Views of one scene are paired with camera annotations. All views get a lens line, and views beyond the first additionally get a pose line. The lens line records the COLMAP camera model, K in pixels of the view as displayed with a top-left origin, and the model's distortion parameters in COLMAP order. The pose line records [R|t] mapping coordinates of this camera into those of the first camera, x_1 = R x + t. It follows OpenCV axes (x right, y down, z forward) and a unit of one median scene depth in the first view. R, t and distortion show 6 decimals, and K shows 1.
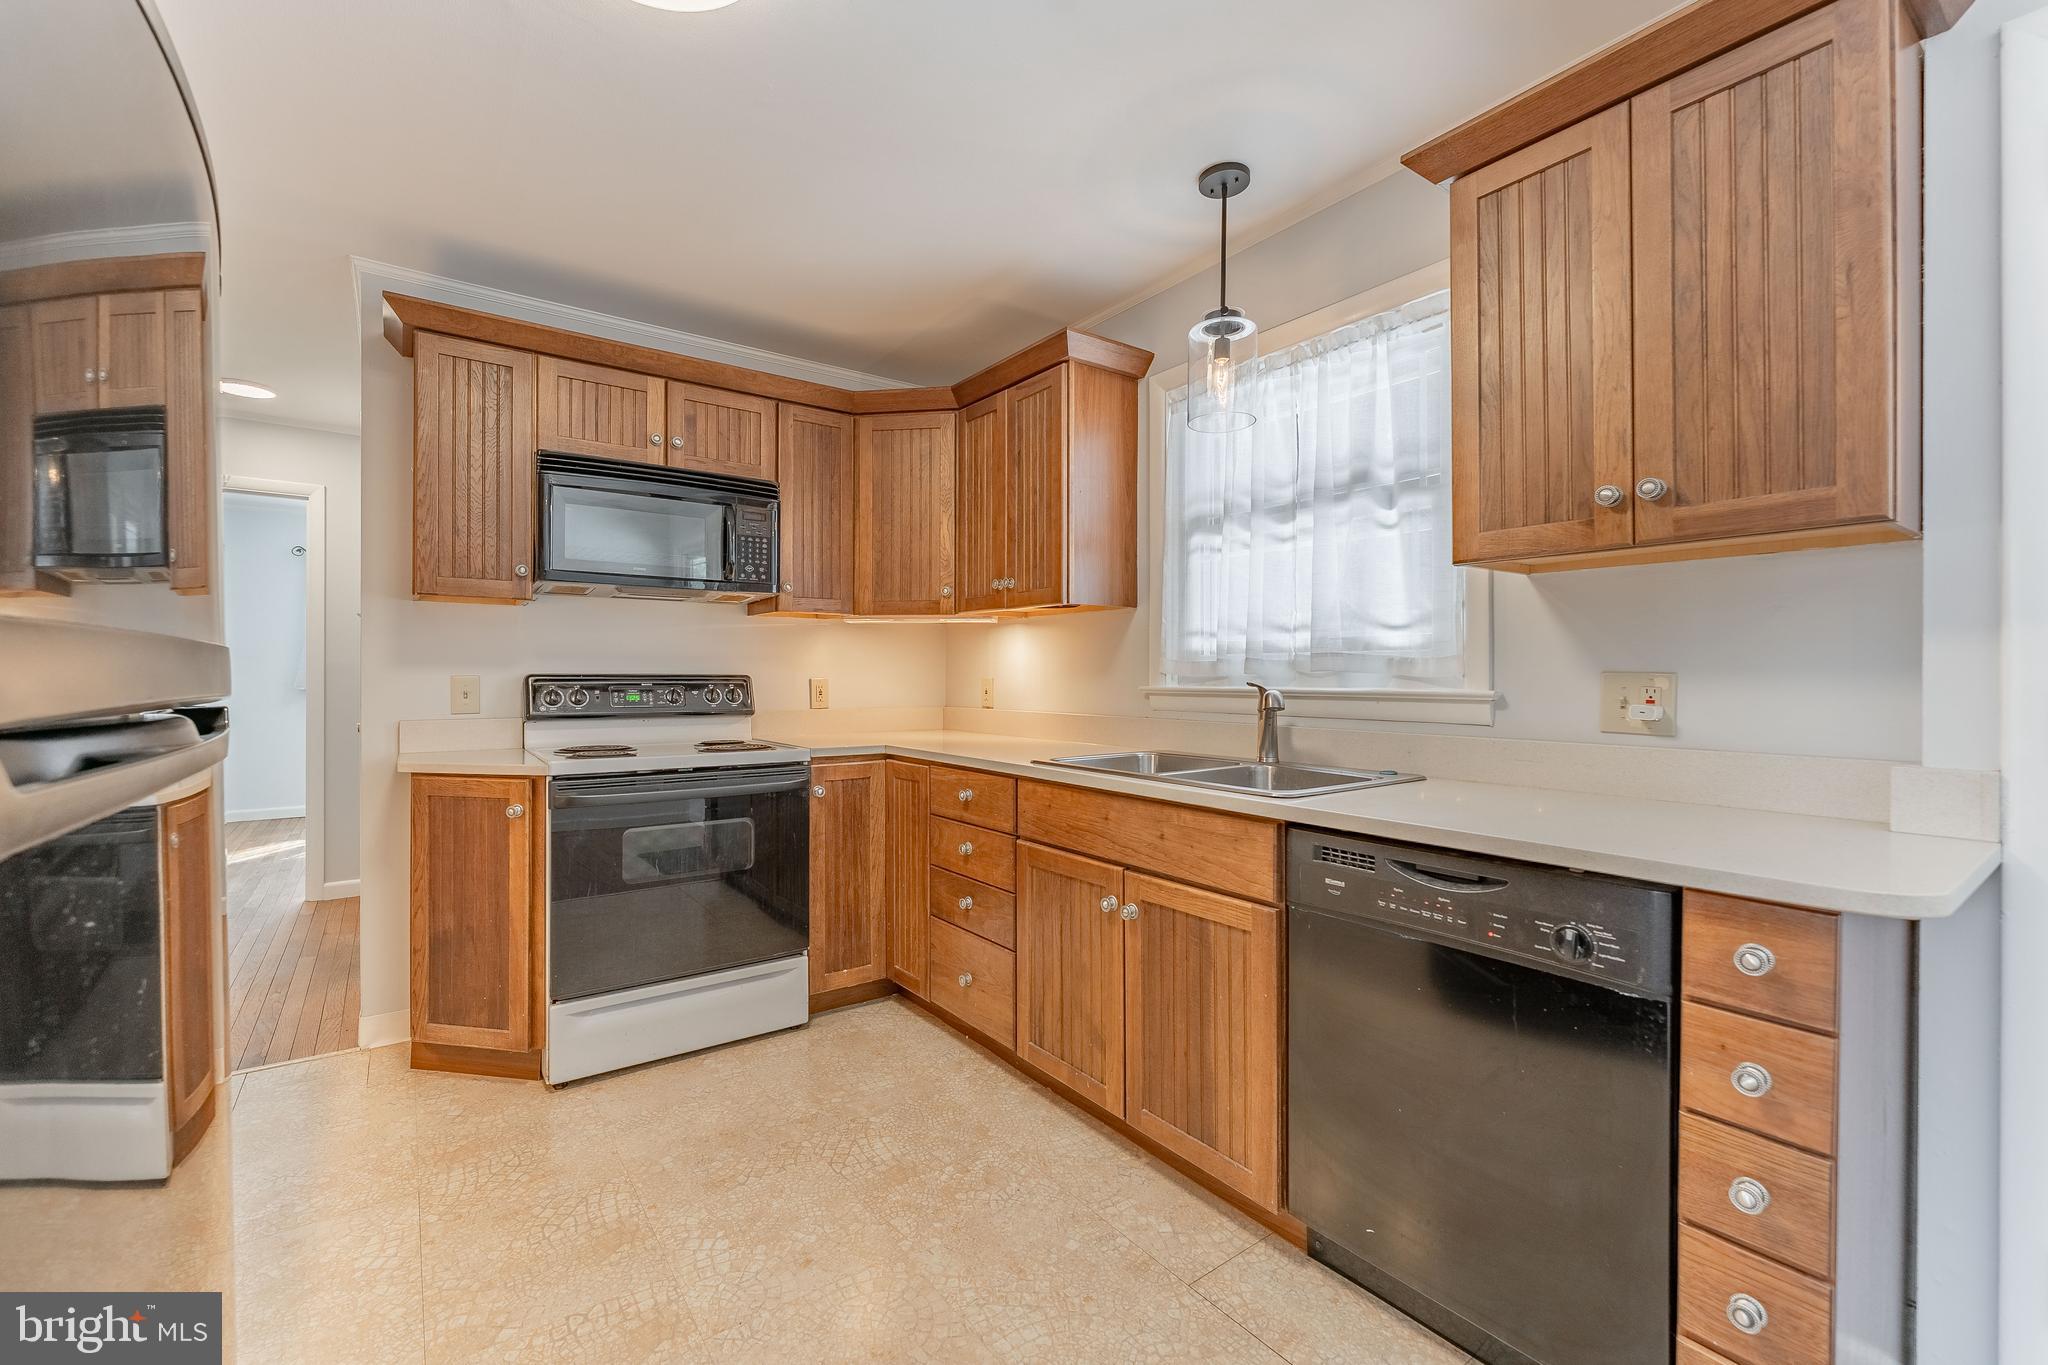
lens RADIAL K [[840.0, 0, 992.9], [0, 840.0, 672.7], [0, 0, 1]] dist [0.000242, -0.000240]
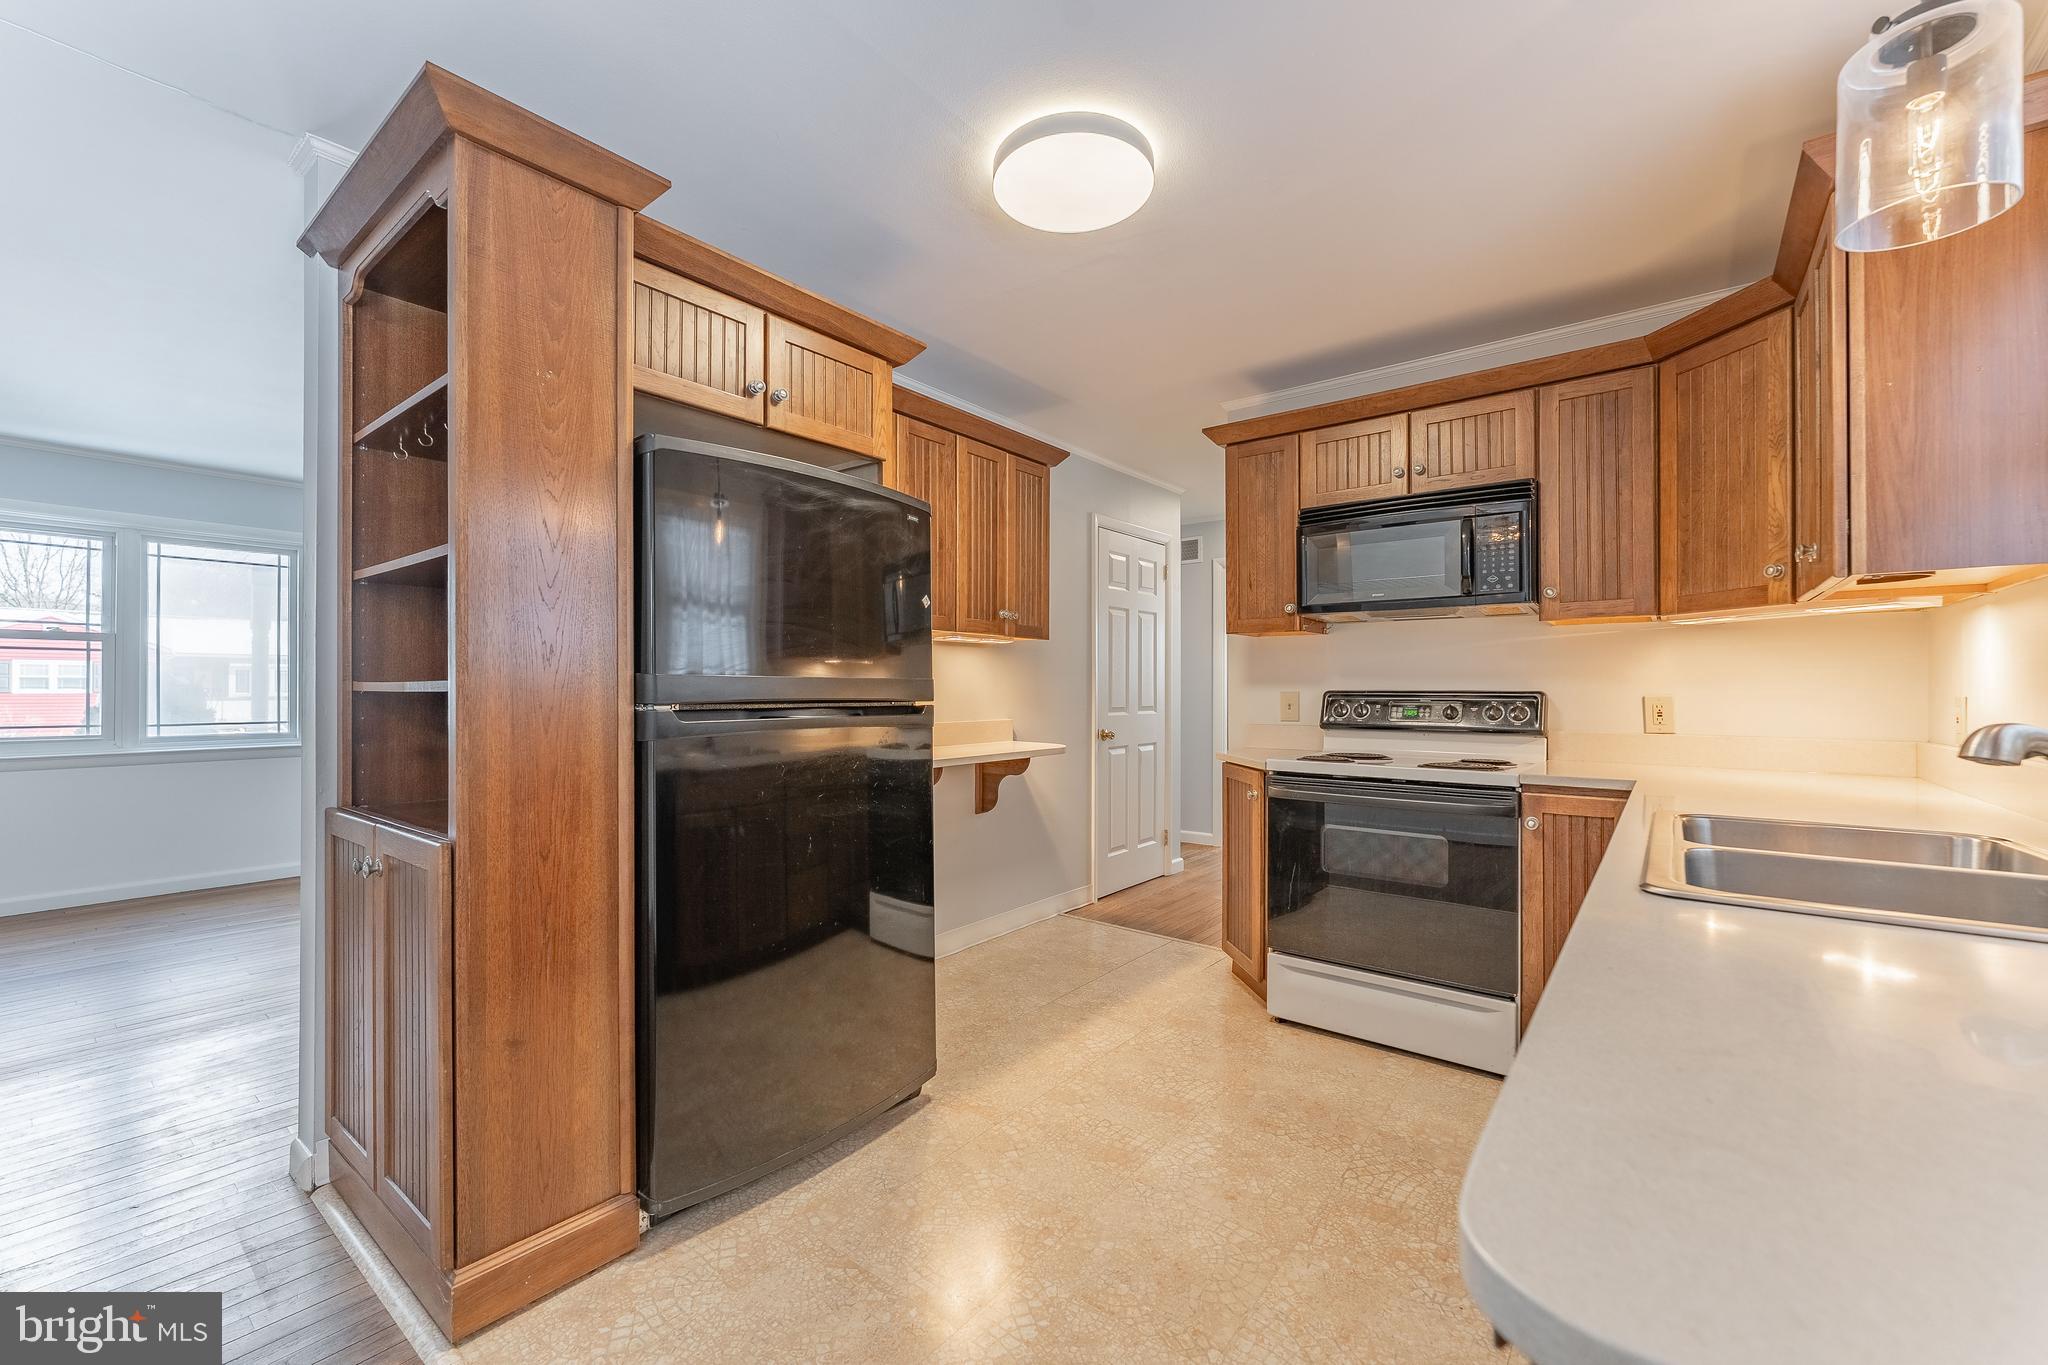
lens RADIAL K [[831.0, 0, 1020.3], [0, 831.0, 683.6], [0, 0, 1]] dist [-0.001759, -0.000366]
pose [[0.285880, -0.009348, -0.958220, 0.607522], [0.001667, 0.999956, -0.009258, 0.002702], [0.958264, 0.001049, 0.285883, 0.299060]]
